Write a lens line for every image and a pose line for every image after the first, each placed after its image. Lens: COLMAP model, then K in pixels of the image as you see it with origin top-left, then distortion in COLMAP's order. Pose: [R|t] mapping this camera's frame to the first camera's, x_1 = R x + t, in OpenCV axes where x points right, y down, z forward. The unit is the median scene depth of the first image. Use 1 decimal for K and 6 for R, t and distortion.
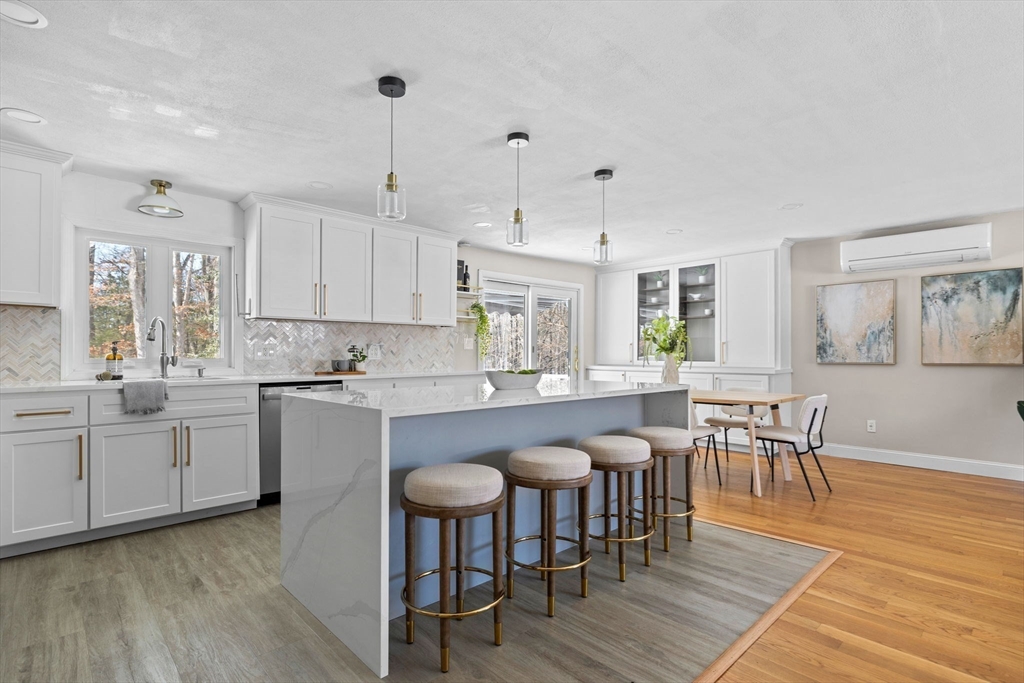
lens RADIAL K [[495.4, 0, 510.2], [0, 495.4, 357.8], [0, 0, 1]] dist [-0.006206, 0.004054]
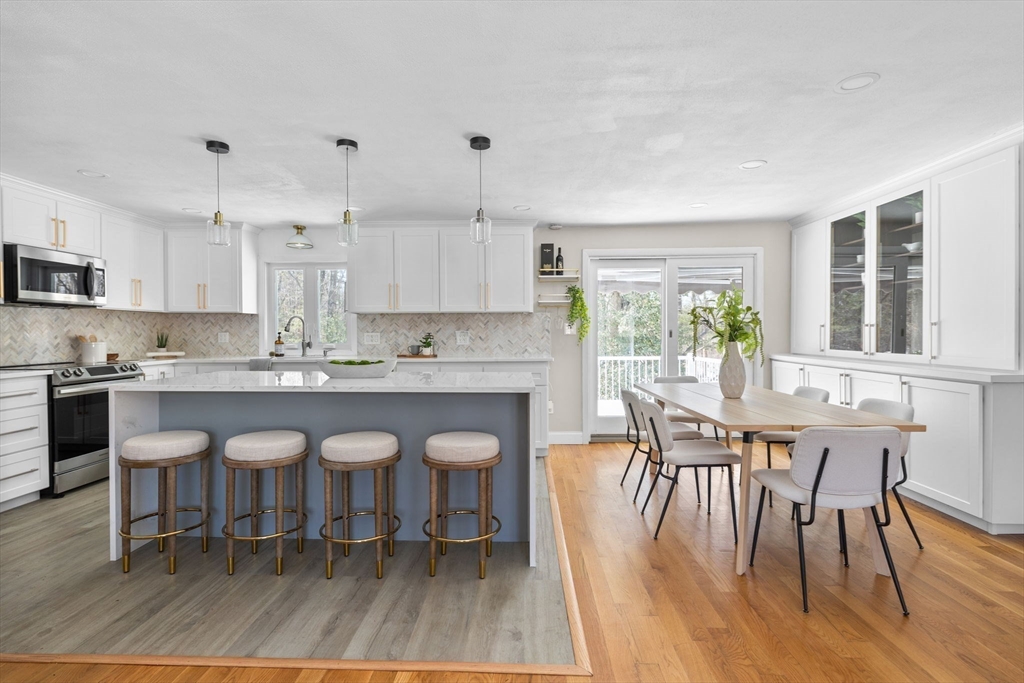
lens RADIAL K [[495.4, 0, 510.8], [0, 495.4, 341.4], [0, 0, 1]] dist [-0.006206, 0.004054]
pose [[0.704129, 0.010608, -0.709993, 0.670269], [-0.003182, 0.999925, 0.011785, -0.019692], [0.710065, -0.006039, 0.704111, 0.321329]]
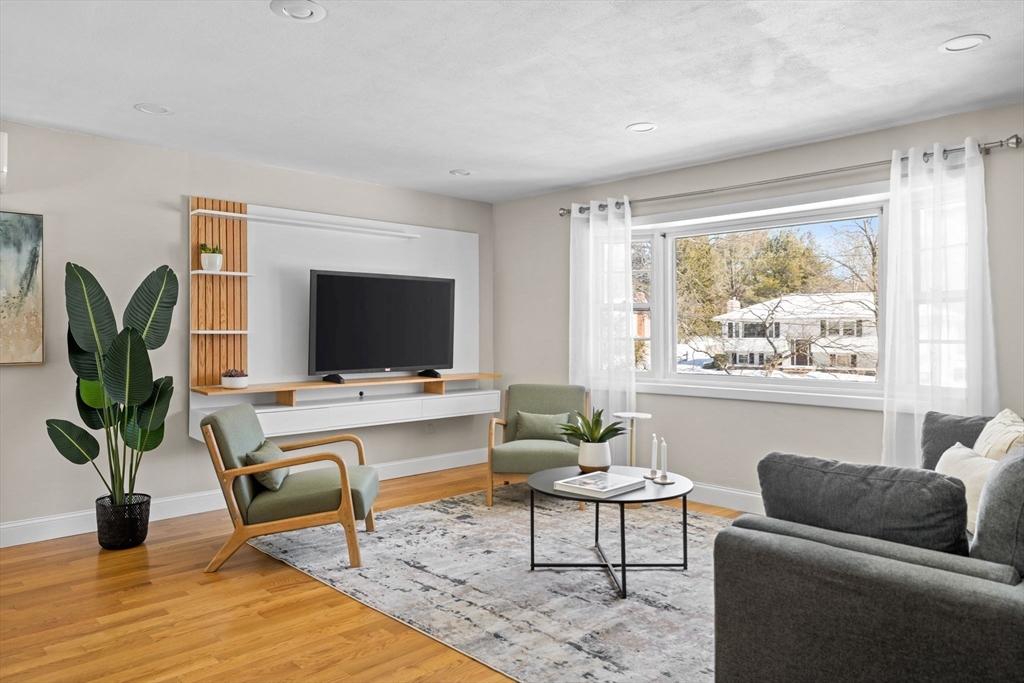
lens RADIAL K [[677.0, 0, 510.2], [0, 677.0, 334.2], [0, 0, 1]] dist [-0.007334, -0.001364]
pose [[-0.024635, 0.005395, 0.999682, 0.123000], [0.010012, 0.999937, -0.005150, -0.013441], [-0.999646, 0.009881, -0.024688, 0.394286]]
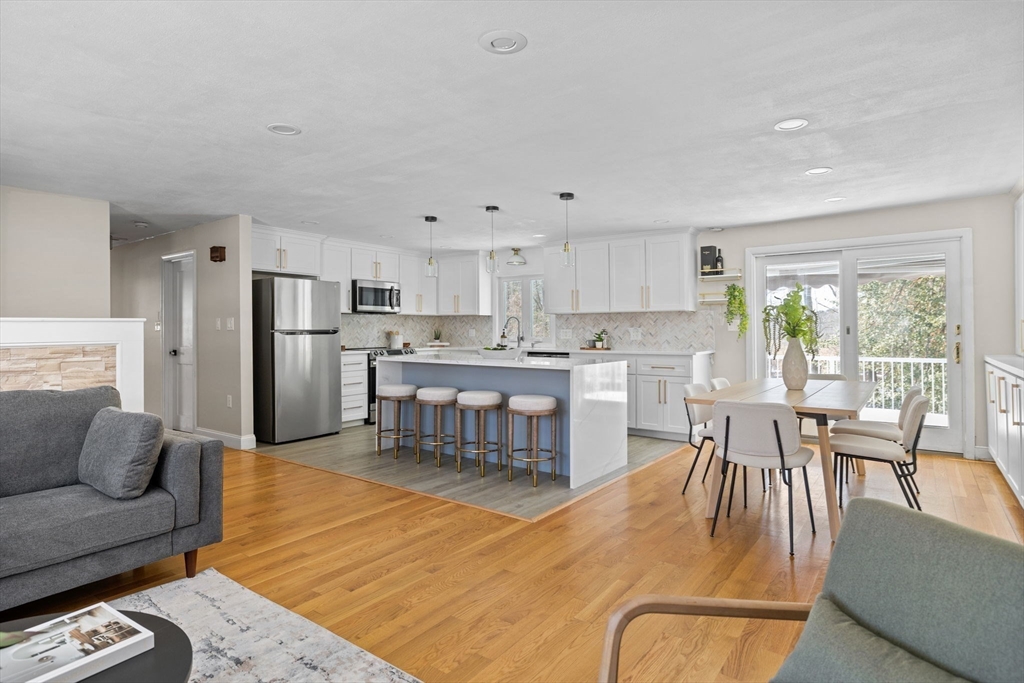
lens RADIAL K [[557.0, 0, 501.7], [0, 557.0, 326.7], [0, 0, 1]] dist [-0.002279, 0.000920]
pose [[0.167010, -0.006256, -0.985935, 1.214794], [-0.006117, 0.999954, -0.007381, -0.019863], [0.985936, 0.007264, 0.166964, 0.467216]]
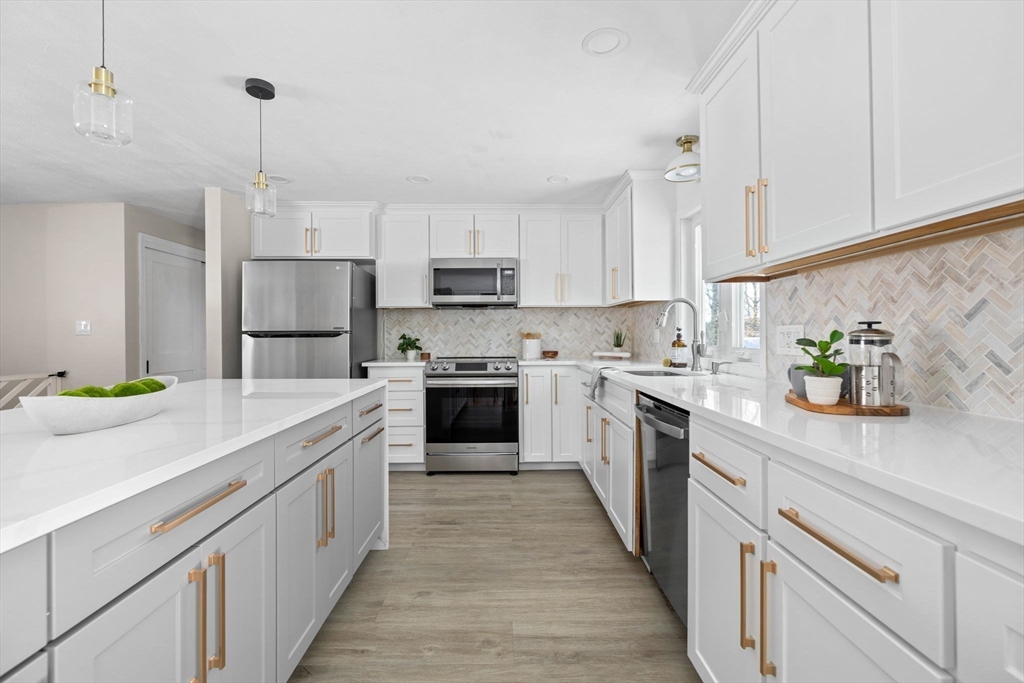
lens RADIAL K [[432.0, 0, 503.5], [0, 432.0, 336.0], [0, 0, 1]] dist [-0.003815, -0.000205]
pose [[-0.687240, 0.005288, -0.726411, 0.037700], [-0.001360, 0.999962, 0.008566, -0.018277], [0.726429, 0.006874, -0.687207, 1.047548]]
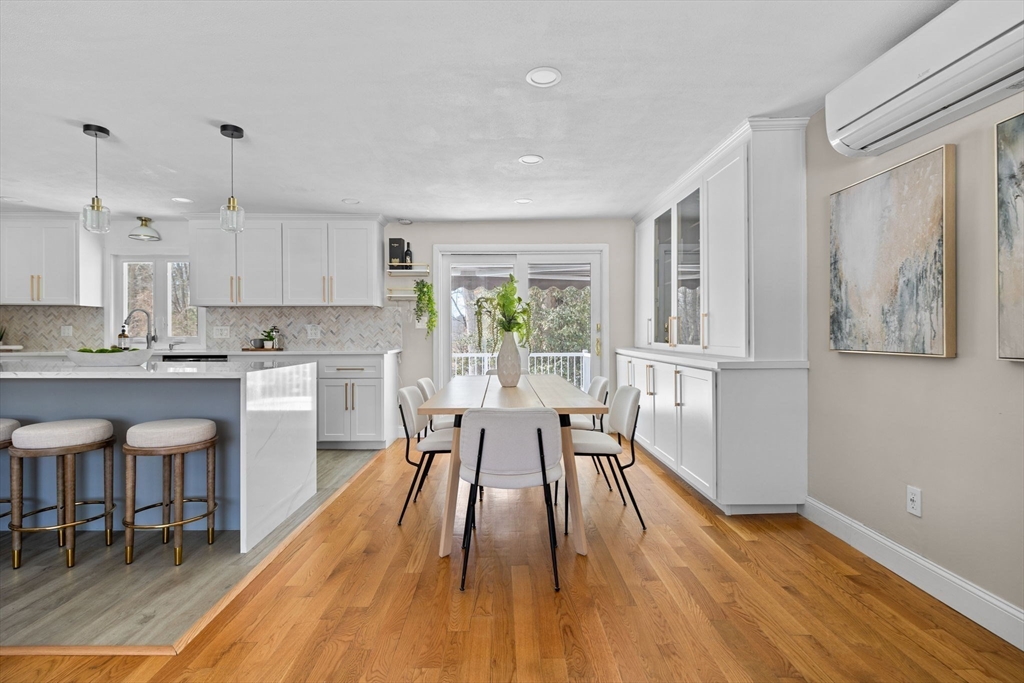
lens RADIAL K [[495.4, 0, 511.1], [0, 495.4, 334.3], [0, 0, 1]] dist [-0.006206, 0.004054]
pose [[0.737516, -0.000010, -0.675329, 0.902790], [-0.005004, 0.999972, -0.005480, -0.002473], [0.675311, 0.007420, 0.737496, 0.533014]]
